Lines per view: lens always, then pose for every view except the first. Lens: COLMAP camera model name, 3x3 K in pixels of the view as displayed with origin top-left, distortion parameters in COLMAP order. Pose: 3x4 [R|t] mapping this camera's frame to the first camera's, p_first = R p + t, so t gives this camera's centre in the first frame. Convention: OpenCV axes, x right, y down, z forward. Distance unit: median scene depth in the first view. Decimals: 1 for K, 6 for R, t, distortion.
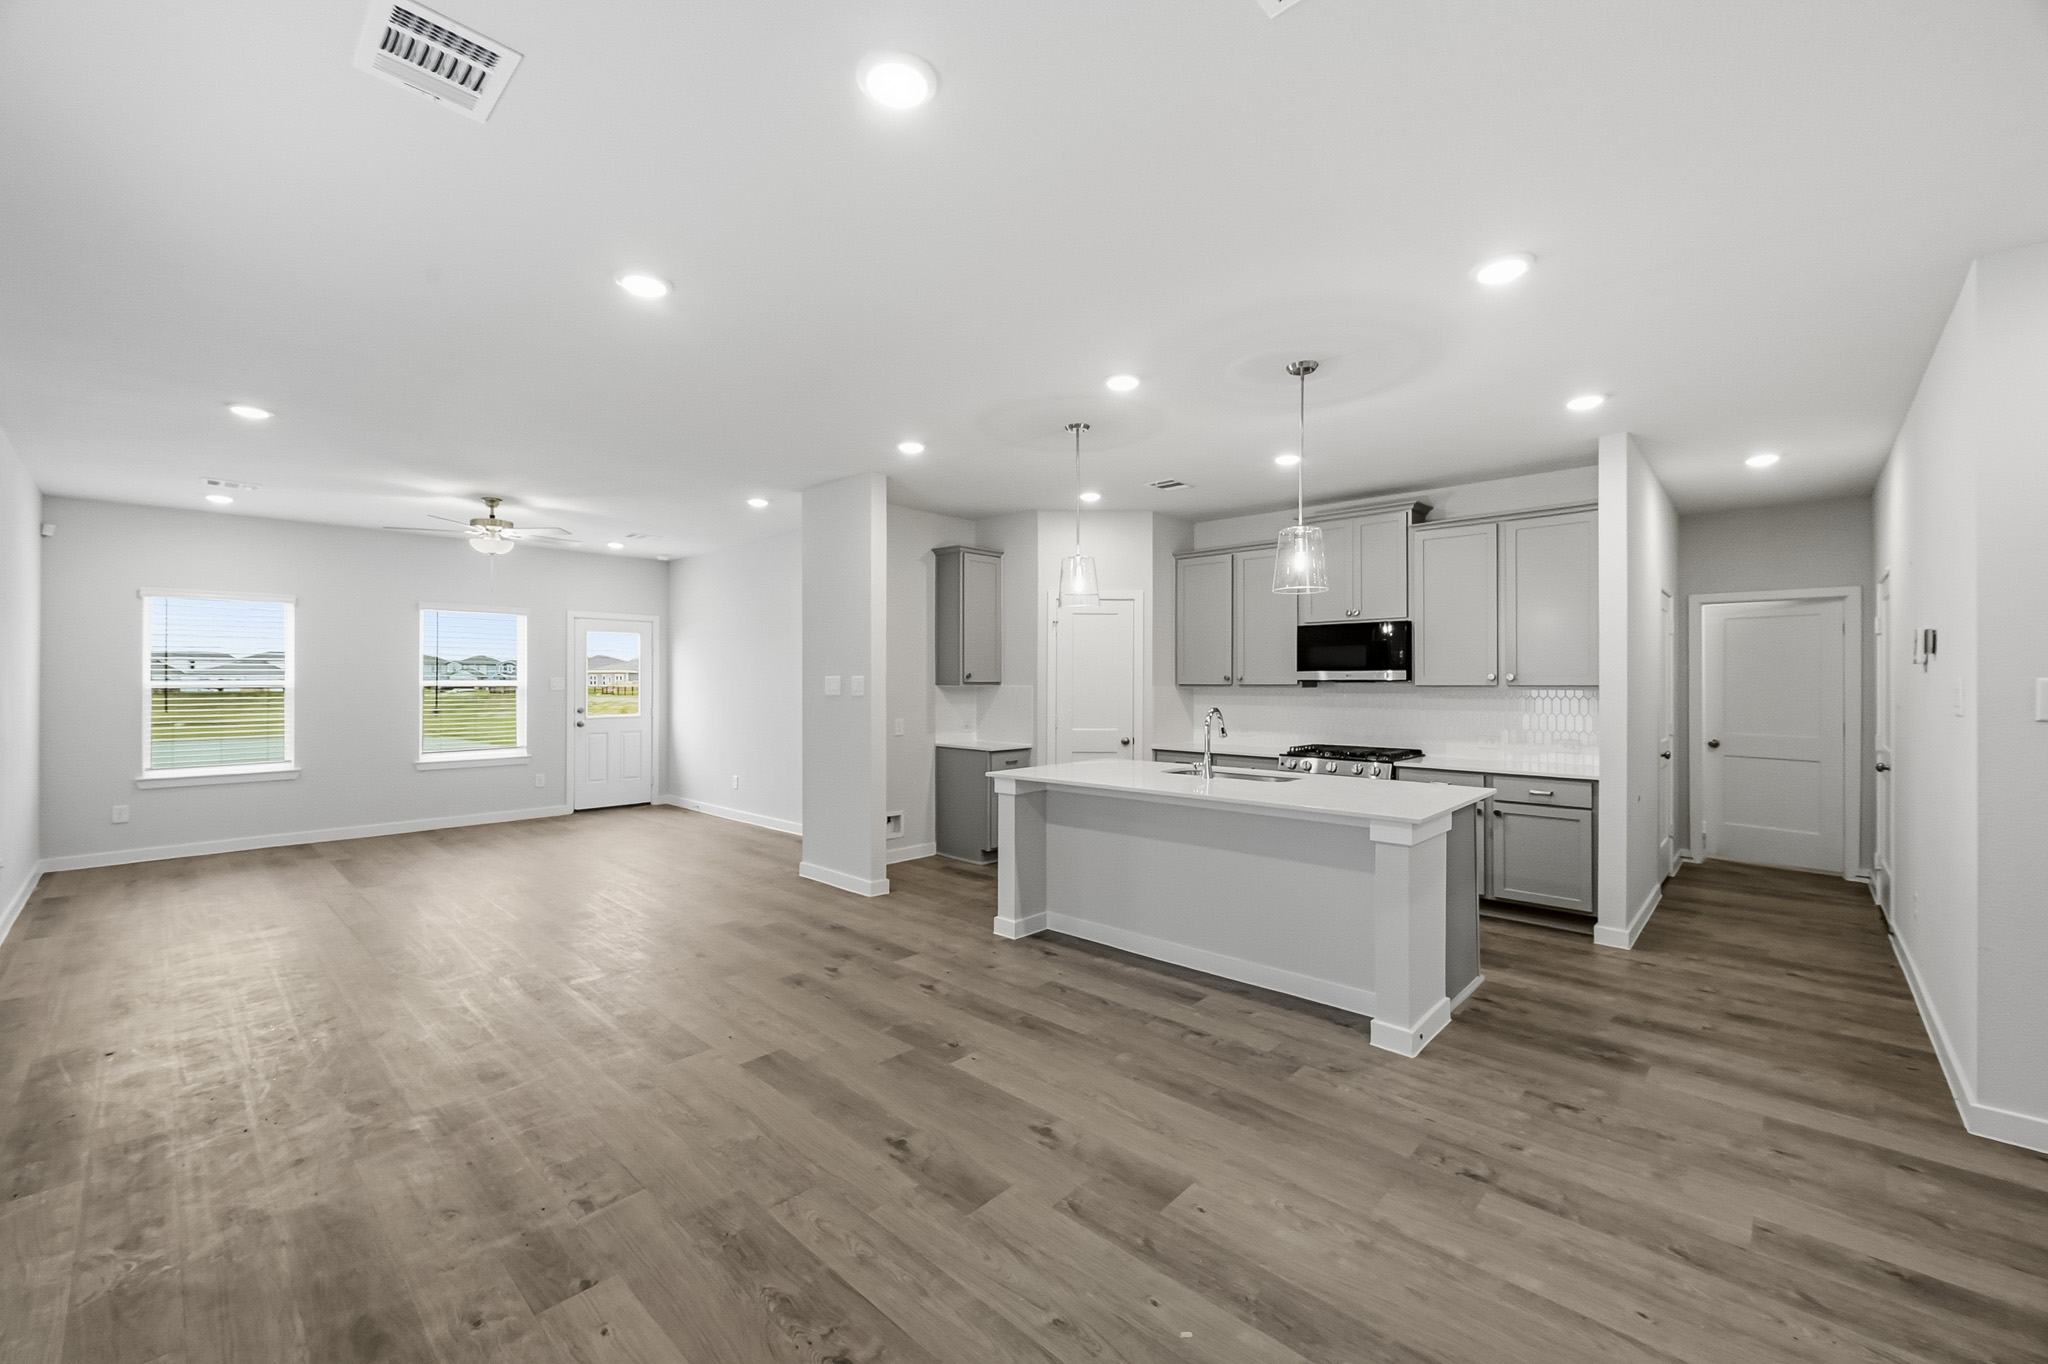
lens RADIAL K [[807.3, 0, 1018.6], [0, 807.3, 674.9], [0, 0, 1]] dist [-0.000482, 0.000381]
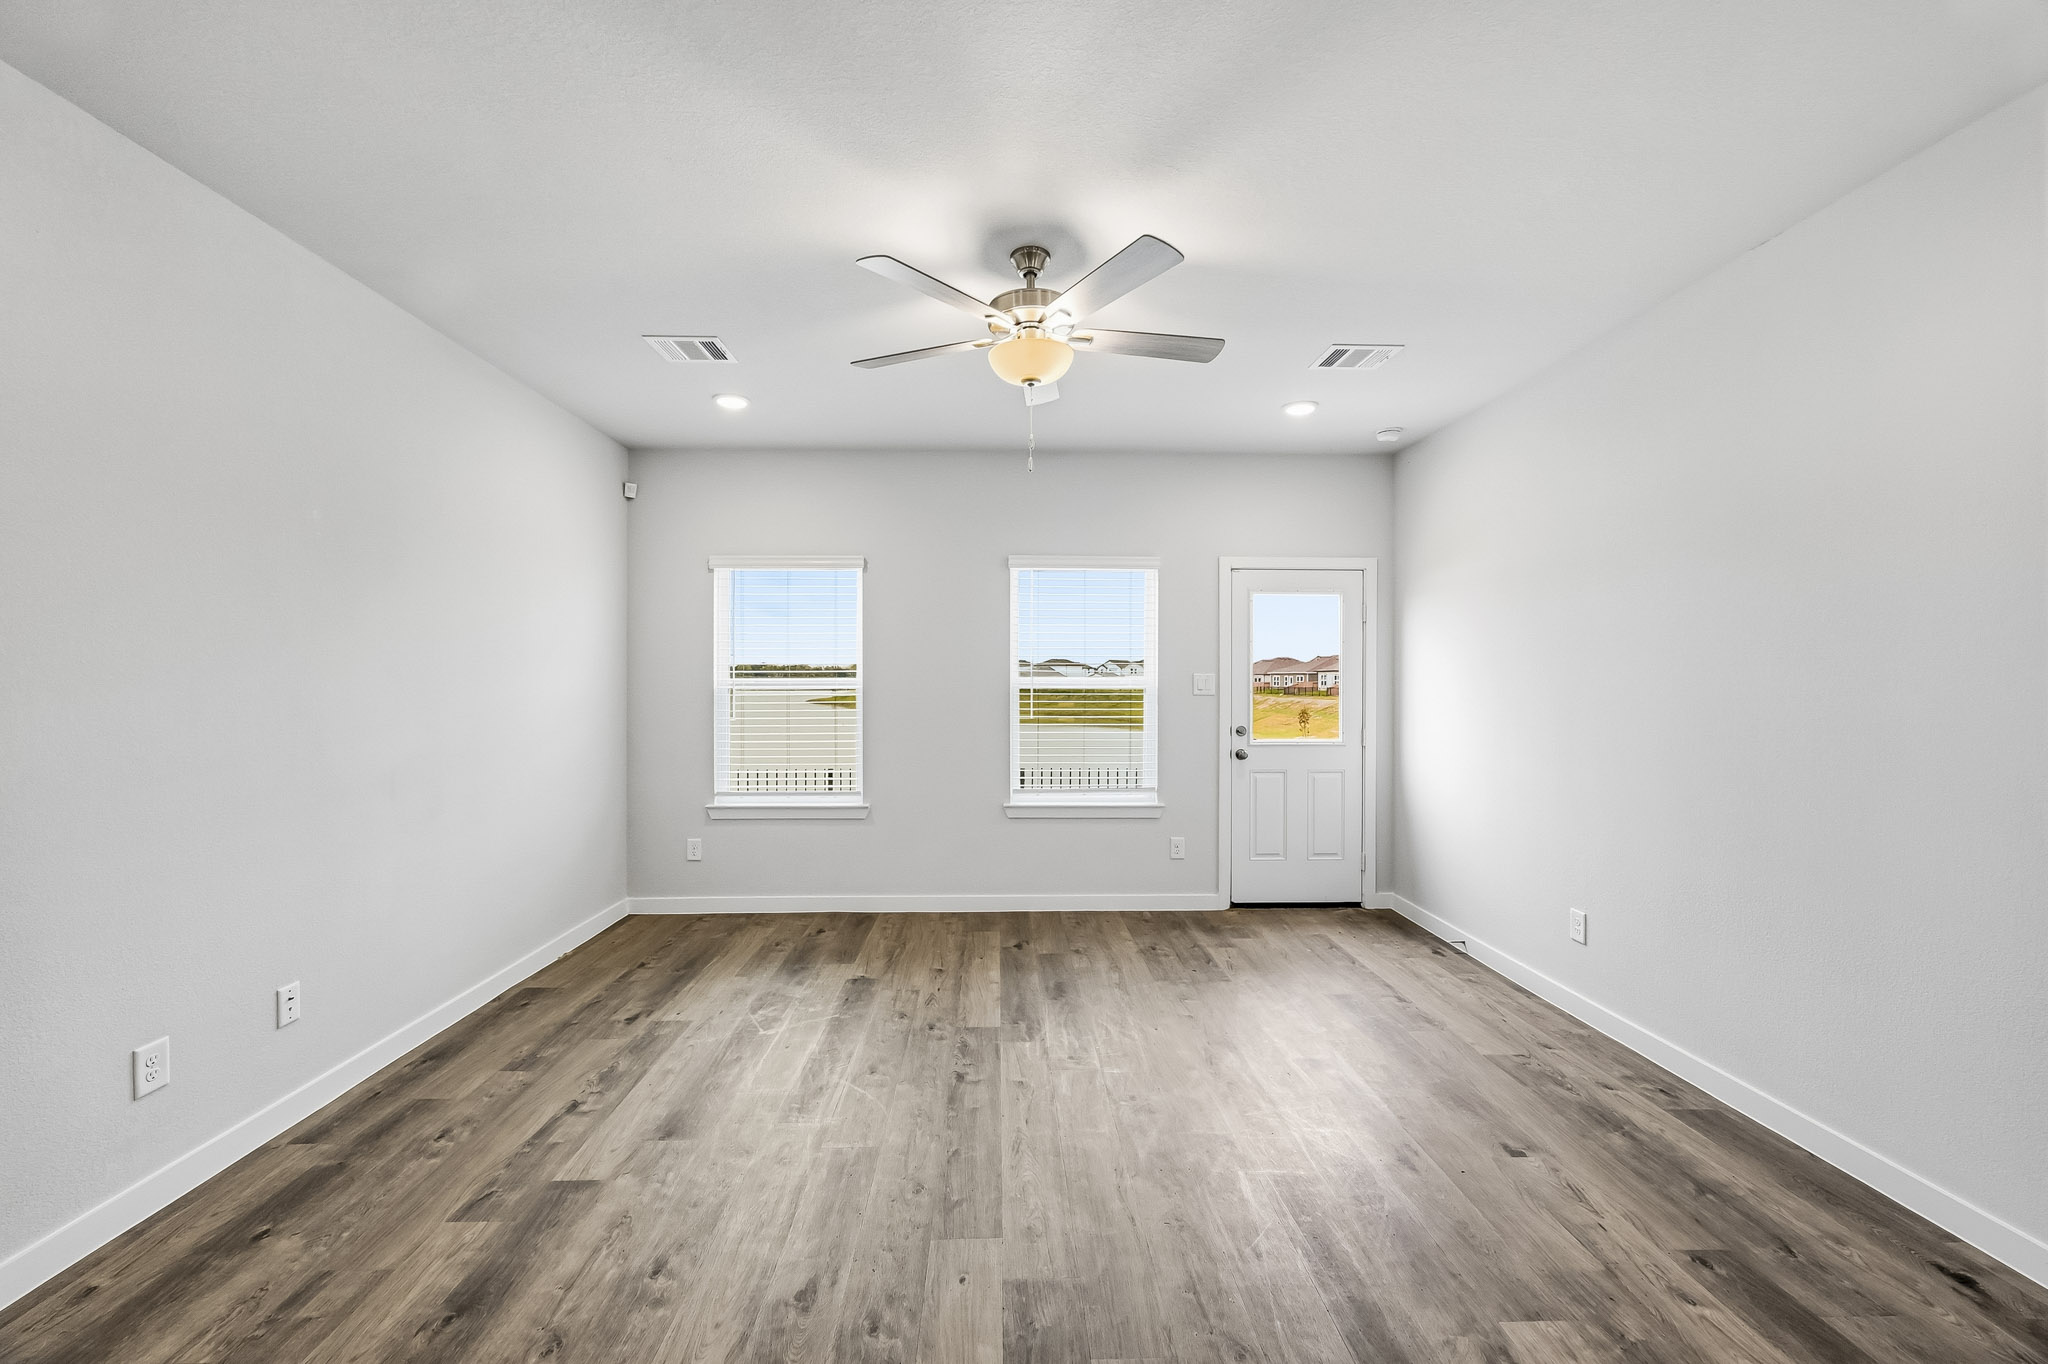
lens RADIAL K [[807.3, 0, 1008.1], [0, 807.3, 681.2], [0, 0, 1]] dist [-0.000482, 0.000381]
pose [[0.691959, 0.000041, -0.721937, -0.511027], [0.005540, 0.999970, 0.005367, 0.011490], [0.721916, -0.007713, 0.691938, 1.015277]]
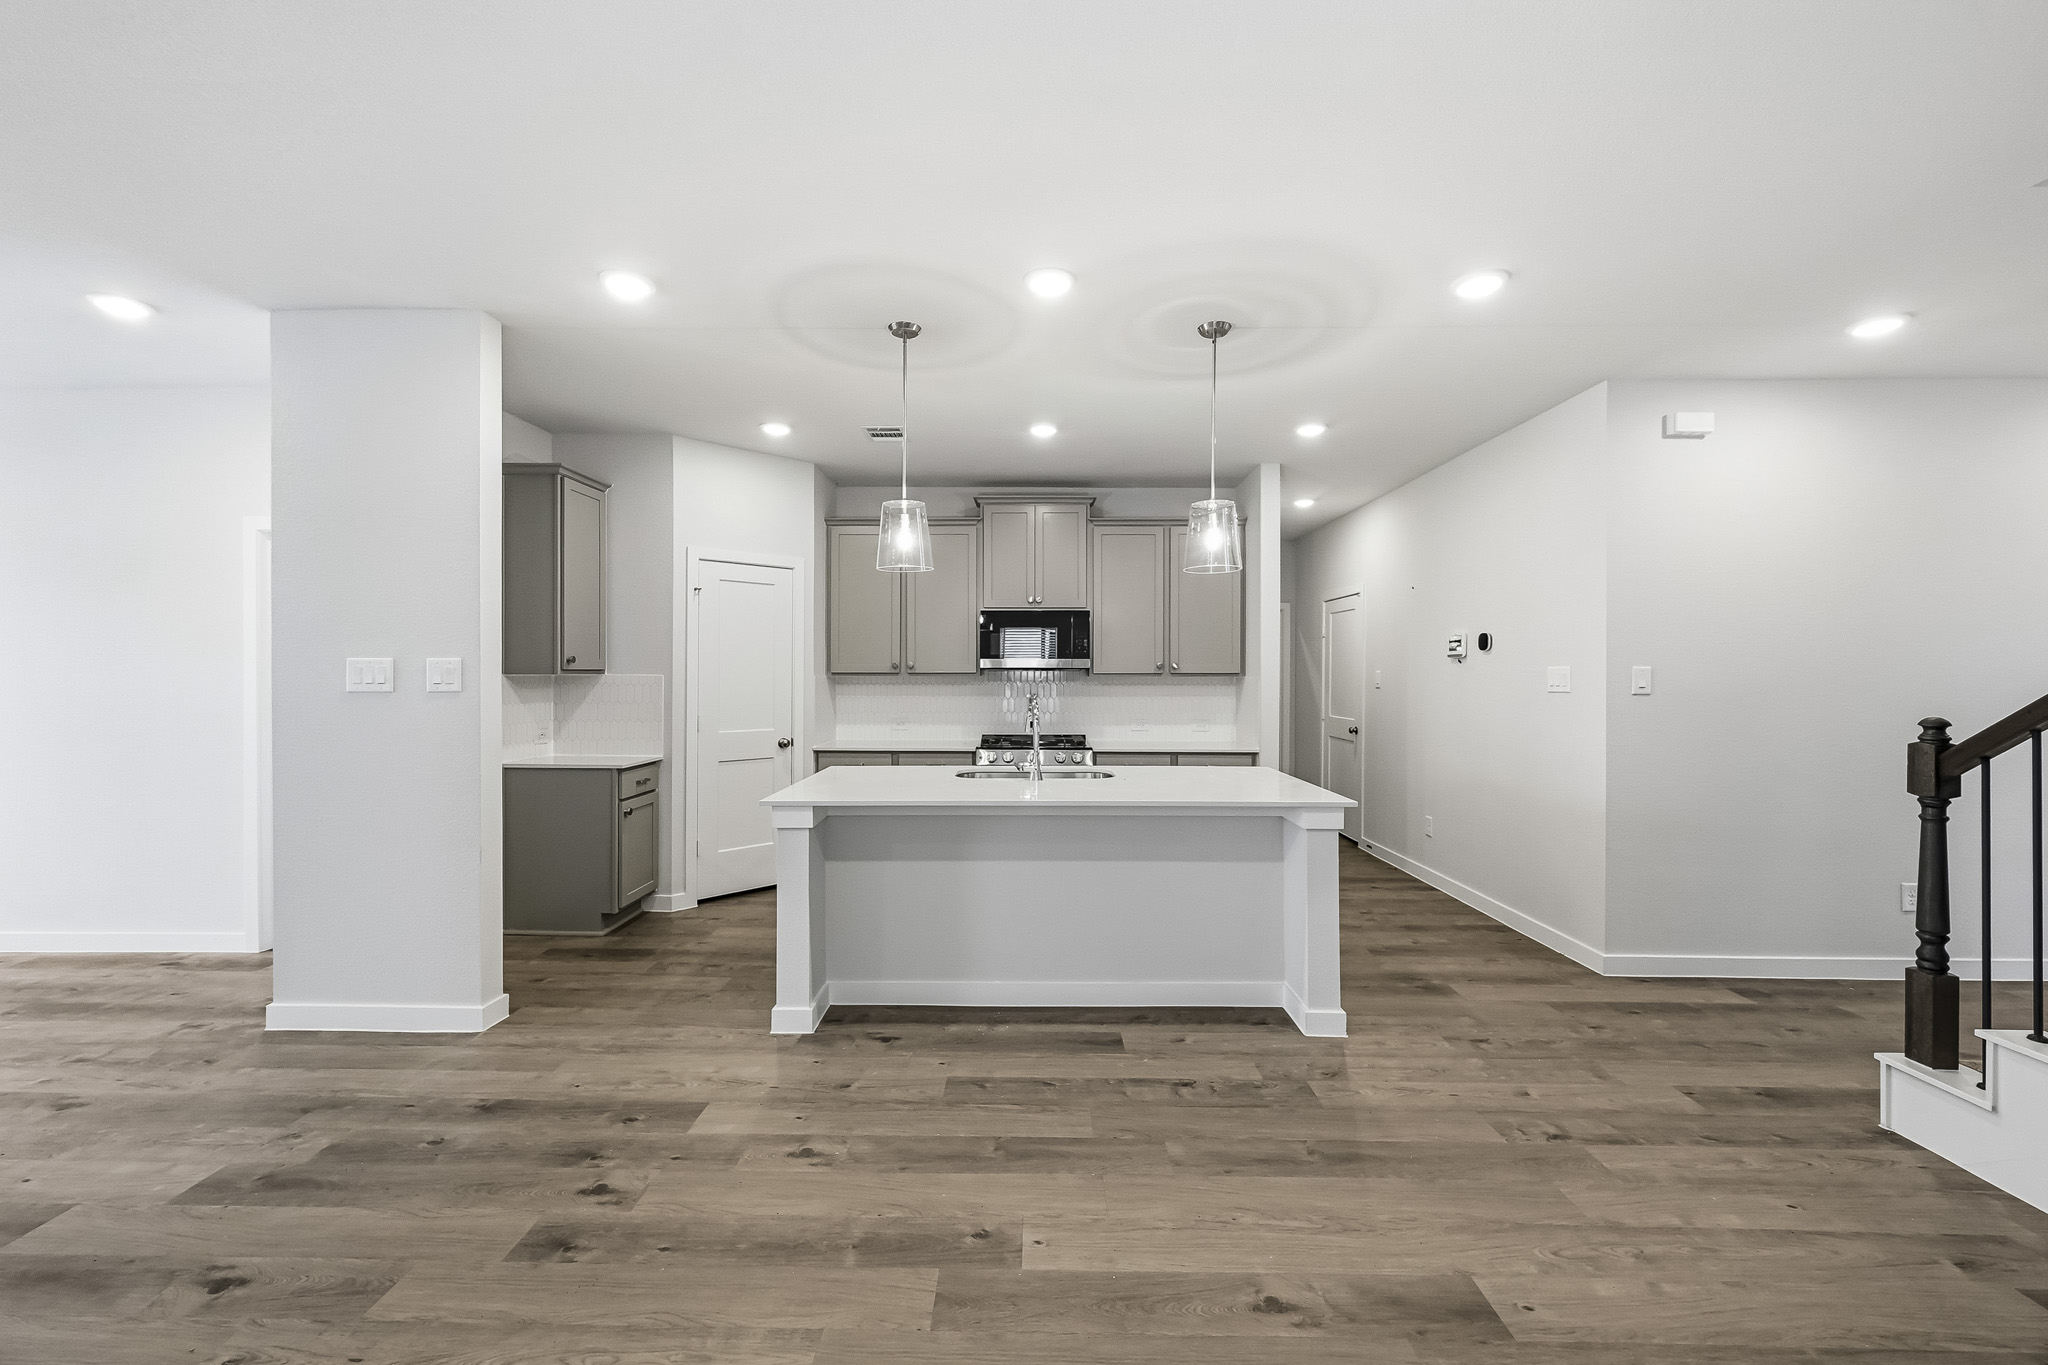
lens RADIAL K [[807.3, 0, 1022.4], [0, 807.3, 675.3], [0, 0, 1]] dist [-0.000482, 0.000381]
pose [[0.742811, -0.003255, 0.669493, -0.353393], [-0.006159, 0.999913, 0.011695, 0.005371], [-0.669473, -0.012811, 0.742726, 0.371076]]
